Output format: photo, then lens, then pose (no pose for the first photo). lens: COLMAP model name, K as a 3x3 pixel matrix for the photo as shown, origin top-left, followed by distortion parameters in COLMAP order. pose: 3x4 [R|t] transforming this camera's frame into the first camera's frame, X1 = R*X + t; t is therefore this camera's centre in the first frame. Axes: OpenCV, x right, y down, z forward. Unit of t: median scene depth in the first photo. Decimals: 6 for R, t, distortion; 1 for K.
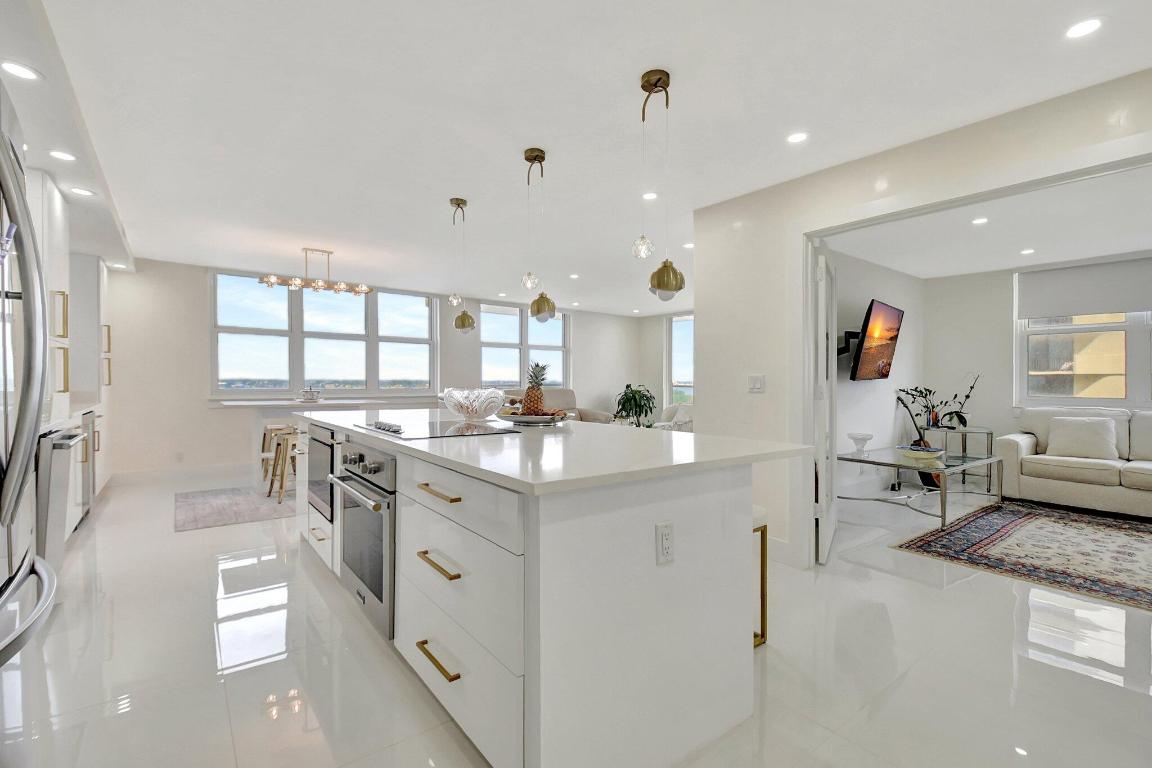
lens RADIAL K [[506.4, 0, 568.6], [0, 506.4, 375.9], [0, 0, 1]] dist [0.013041, -0.014028]
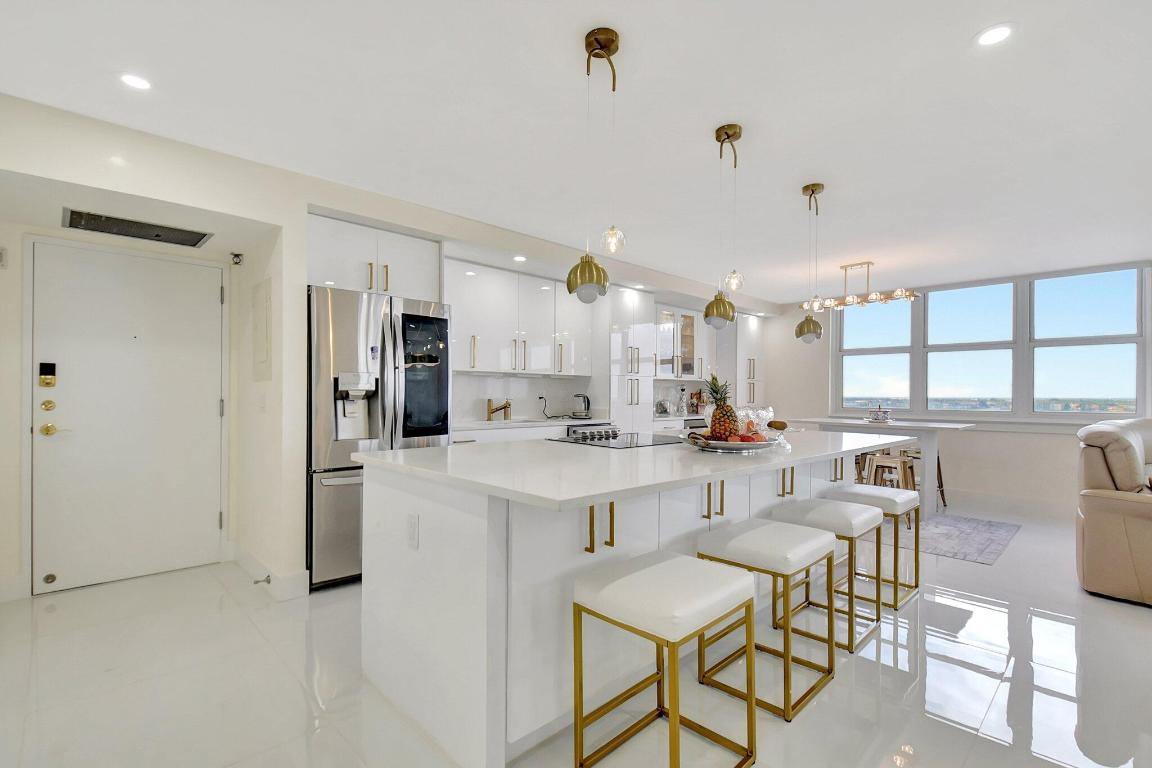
lens RADIAL K [[507.8, 0, 578.7], [0, 507.8, 396.2], [0, 0, 1]] dist [0.012970, -0.017682]
pose [[0.115219, -0.004387, -0.993330, 0.378055], [0.005444, 0.999978, -0.003785, 0.003785], [0.993325, -0.004972, 0.115240, 0.339165]]
